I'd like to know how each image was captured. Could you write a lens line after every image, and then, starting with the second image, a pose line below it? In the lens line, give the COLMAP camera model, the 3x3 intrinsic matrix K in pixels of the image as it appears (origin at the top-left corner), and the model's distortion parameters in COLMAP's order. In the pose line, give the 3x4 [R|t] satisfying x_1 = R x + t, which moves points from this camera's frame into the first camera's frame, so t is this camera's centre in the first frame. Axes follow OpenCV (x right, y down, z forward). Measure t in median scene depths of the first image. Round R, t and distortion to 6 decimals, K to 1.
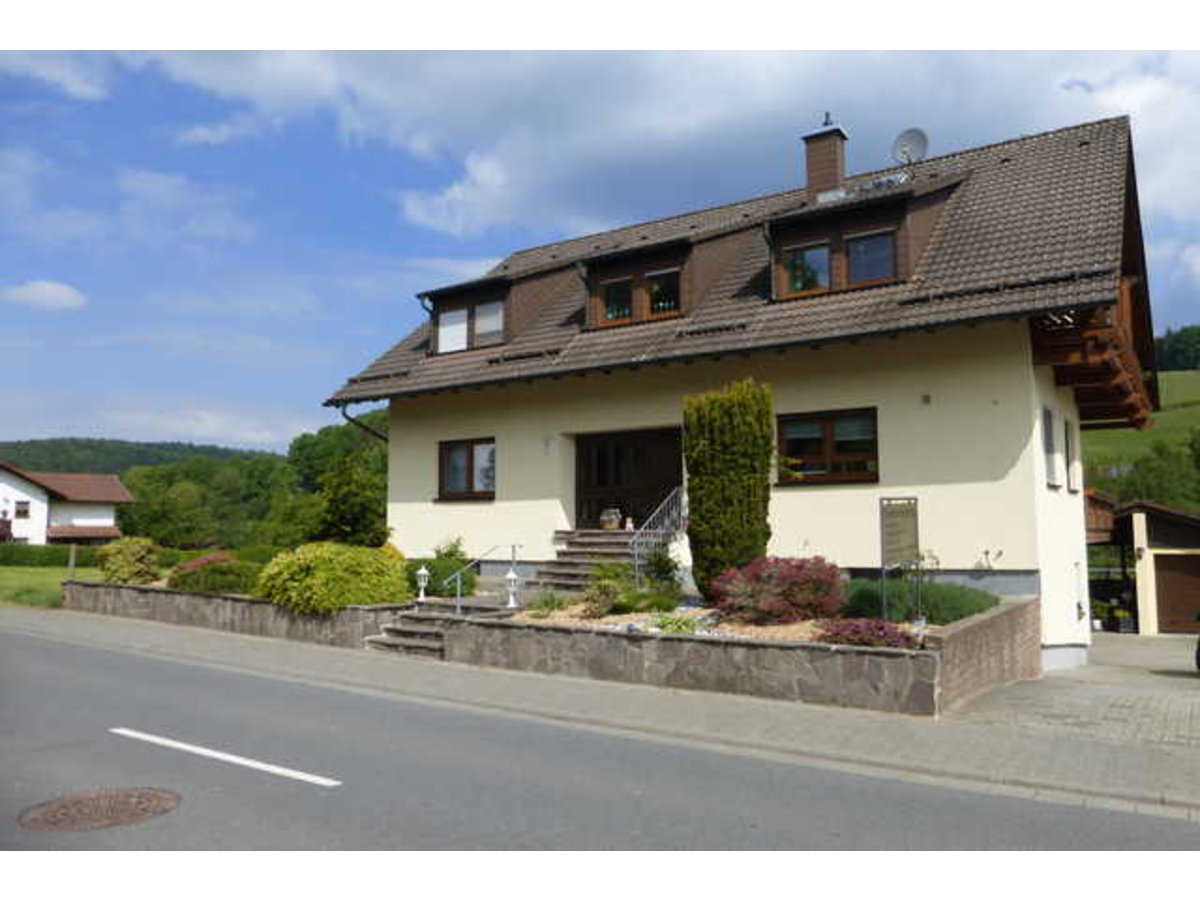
lens RADIAL K [[921.3, 0, 616.7], [0, 921.3, 449.1], [0, 0, 1]] dist [-0.140493, 0.311342]
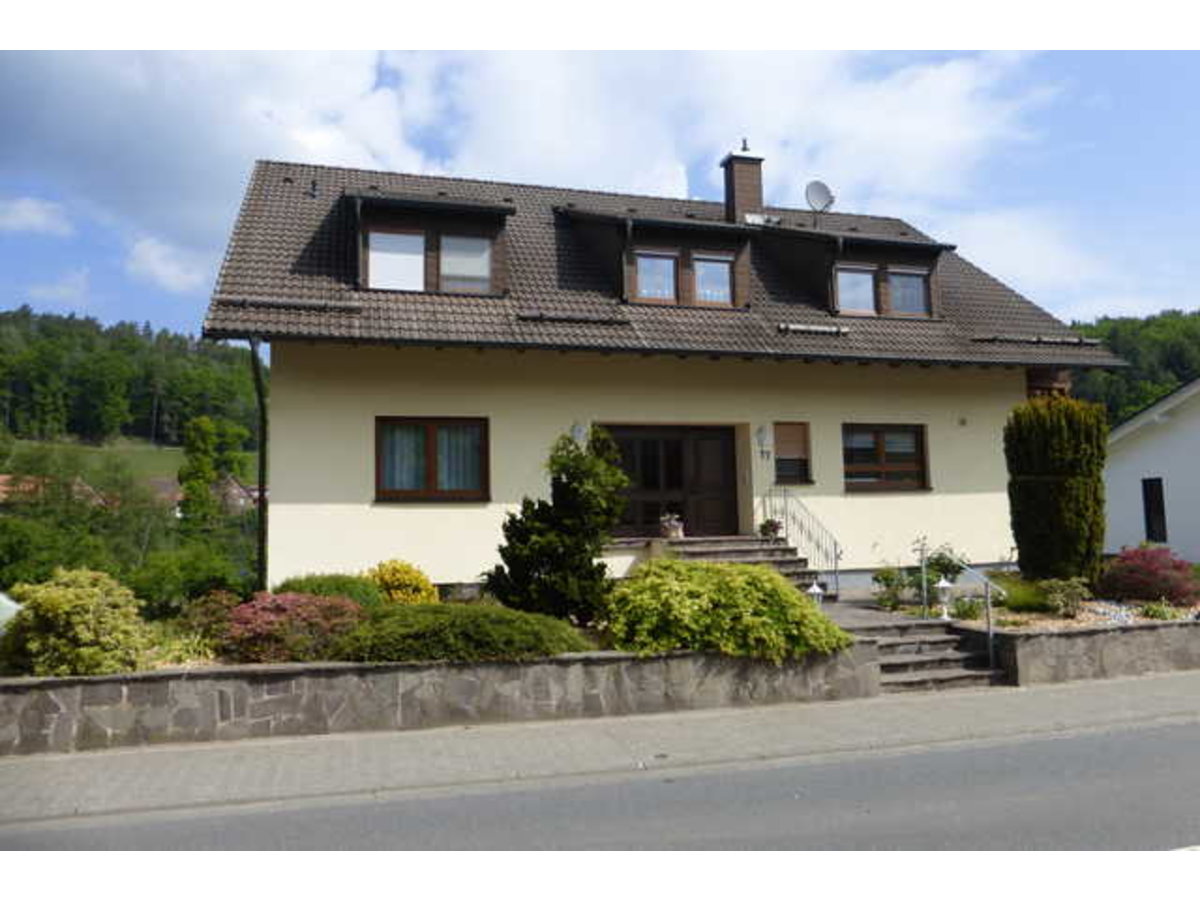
lens RADIAL K [[910.6, 0, 601.8], [0, 910.6, 435.9], [0, 0, 1]] dist [-0.037854, 0.046779]
pose [[0.617325, 0.074467, 0.783176, -0.776328], [-0.046397, 0.997223, -0.058249, 0.048244], [-0.785339, -0.000378, 0.619066, 0.554276]]
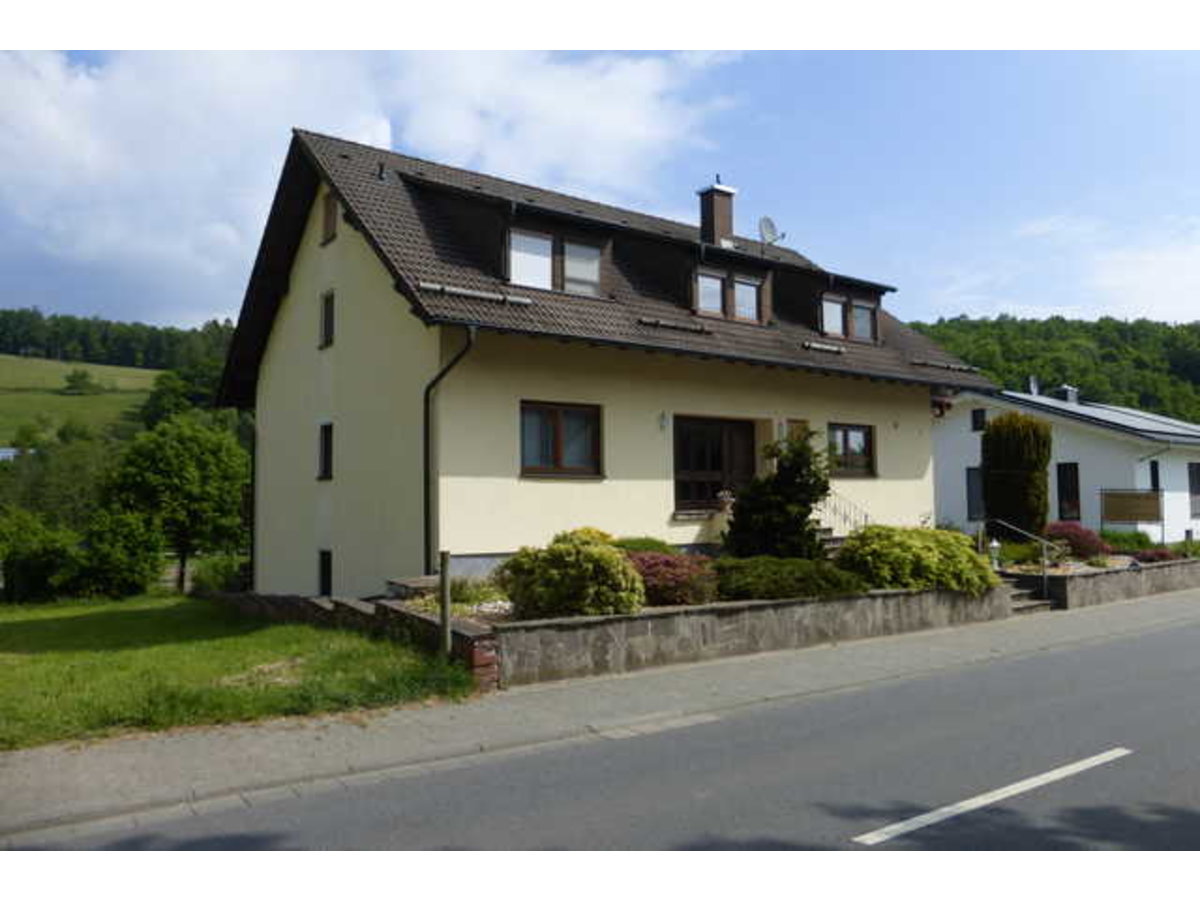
lens RADIAL K [[989.0, 0, 597.8], [0, 989.0, 352.6], [0, 0, 1]] dist [-0.095340, 0.213387]
pose [[0.251966, 0.145968, 0.956664, -1.217977], [-0.074435, 0.988554, -0.131229, 0.071565], [-0.964869, -0.038144, 0.259947, 0.901428]]
